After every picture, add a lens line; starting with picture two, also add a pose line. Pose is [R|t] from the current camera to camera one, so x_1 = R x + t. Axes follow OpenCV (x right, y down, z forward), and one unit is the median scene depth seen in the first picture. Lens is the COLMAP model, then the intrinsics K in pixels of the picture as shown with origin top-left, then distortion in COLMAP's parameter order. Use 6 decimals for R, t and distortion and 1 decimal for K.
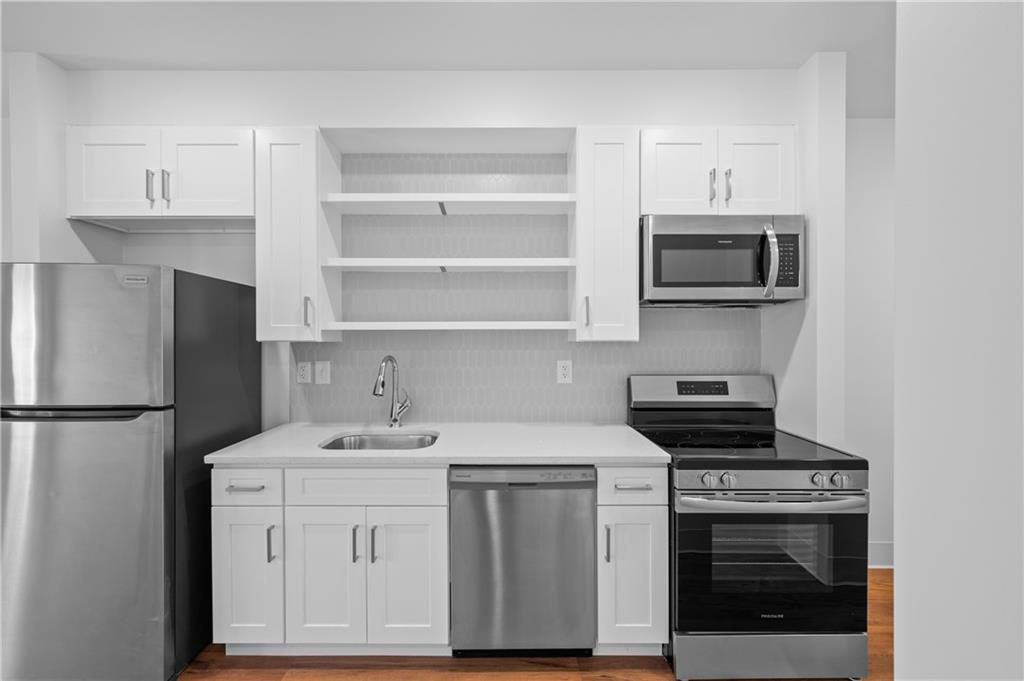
lens RADIAL K [[421.5, 0, 486.8], [0, 421.5, 339.6], [0, 0, 1]] dist [0.000557, 0.000063]
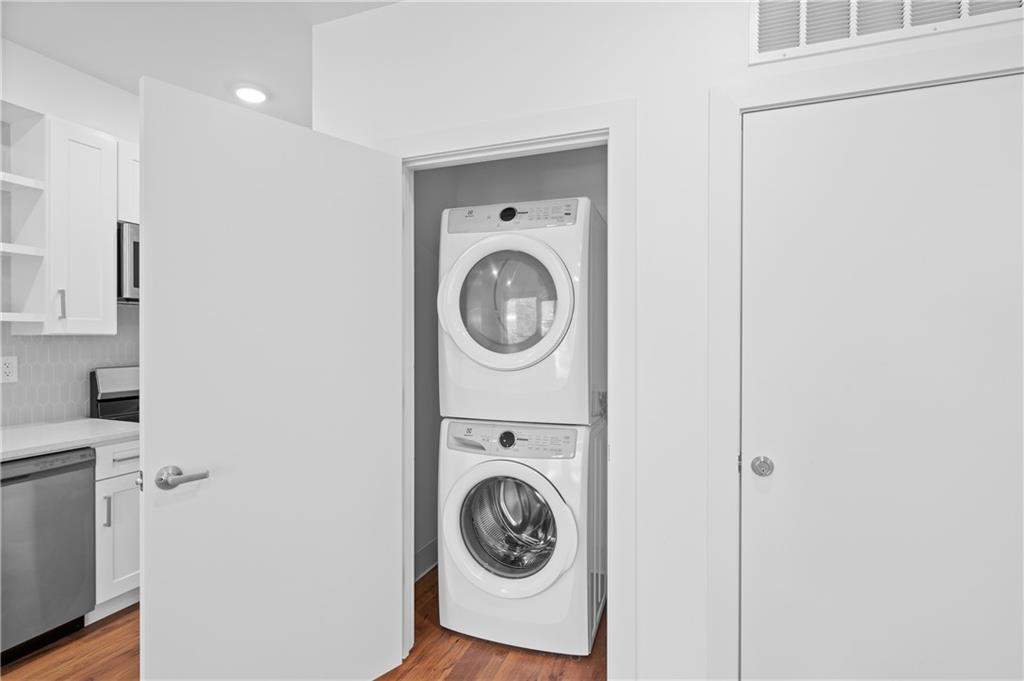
lens RADIAL K [[520.3, 0, 512.0], [0, 520.3, 340.5], [0, 0, 1]] dist [-0.005088, -0.001196]
pose [[0.352938, -0.000807, 0.935647, -0.539906], [0.000535, 1.000000, 0.000661, 0.018308], [-0.935647, 0.000268, 0.352938, -0.438892]]
